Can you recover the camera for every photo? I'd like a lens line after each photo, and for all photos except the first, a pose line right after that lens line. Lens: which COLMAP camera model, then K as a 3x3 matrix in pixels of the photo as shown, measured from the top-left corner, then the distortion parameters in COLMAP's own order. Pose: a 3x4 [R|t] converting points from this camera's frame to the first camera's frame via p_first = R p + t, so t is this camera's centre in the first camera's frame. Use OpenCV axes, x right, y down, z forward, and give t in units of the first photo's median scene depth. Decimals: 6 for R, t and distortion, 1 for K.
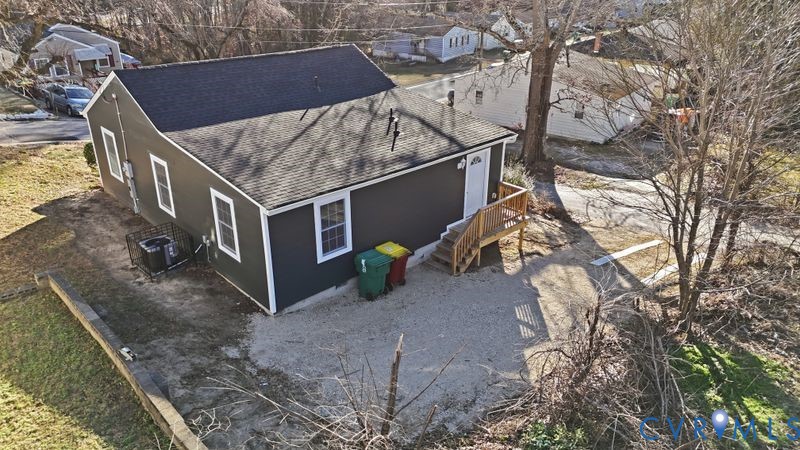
lens RADIAL K [[581.2, 0, 400.0], [0, 581.2, 225.0], [0, 0, 1]] dist [0.092082, -0.069206]
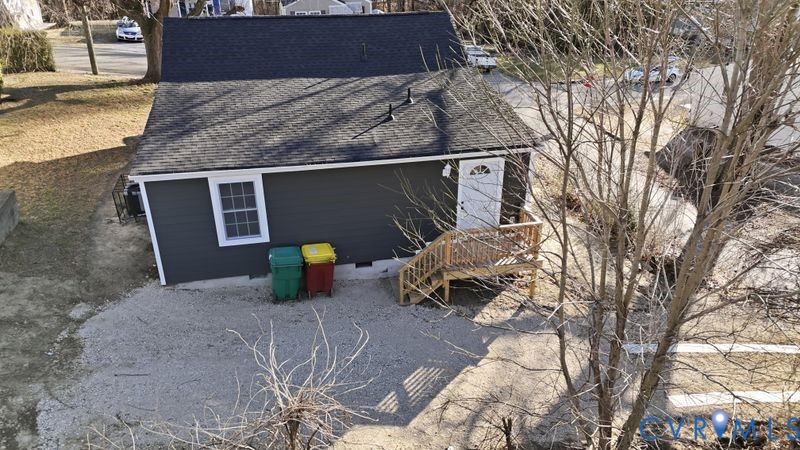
lens RADIAL K [[581.2, 0, 400.0], [0, 581.2, 225.0], [0, 0, 1]] dist [0.092082, -0.069206]
pose [[0.855379, 0.235613, -0.461316, 0.470675], [-0.214557, 0.971735, 0.098471, -0.106156], [0.471478, 0.014749, 0.881754, 0.307036]]
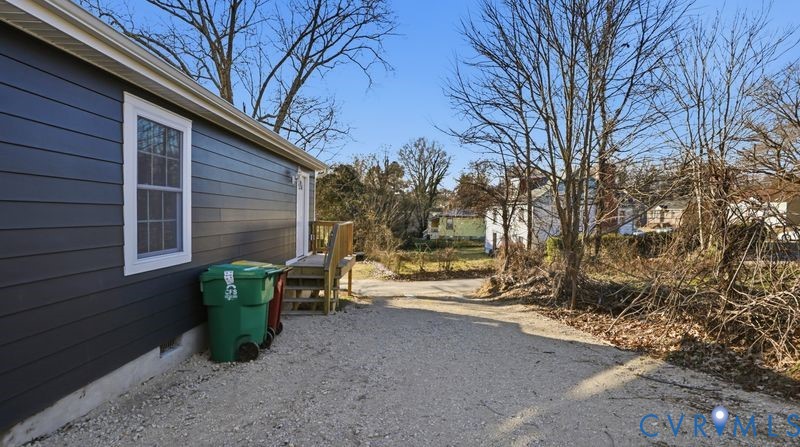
lens RADIAL K [[367.1, 0, 382.4], [0, 367.1, 229.3], [0, 0, 1]] dist [-0.020849, 0.000069]
pose [[0.721437, -0.022886, 0.692102, -0.169487], [0.284684, 0.920891, -0.266299, 0.138190], [-0.631255, 0.389148, 0.670880, 0.671490]]
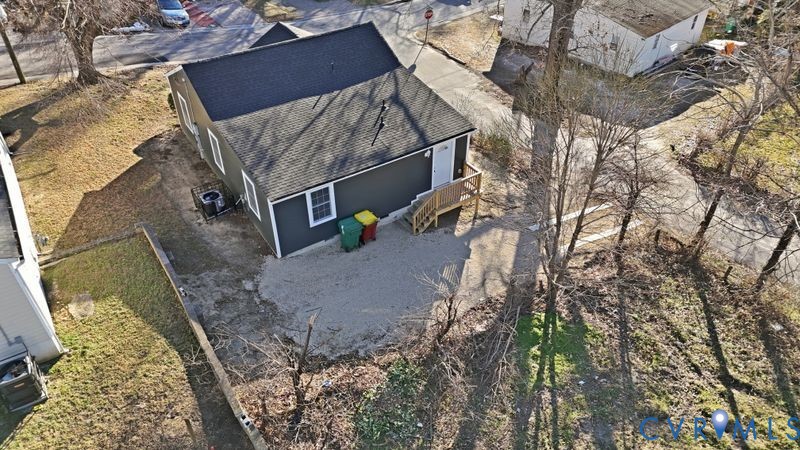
lens RADIAL K [[581.2, 0, 400.0], [0, 581.2, 225.0], [0, 0, 1]] dist [0.092082, -0.069206]
pose [[0.985525, 0.103780, -0.134056, 0.261359], [-0.067332, 0.965305, 0.252295, -0.304651], [0.155588, -0.239616, 0.958320, -0.355049]]
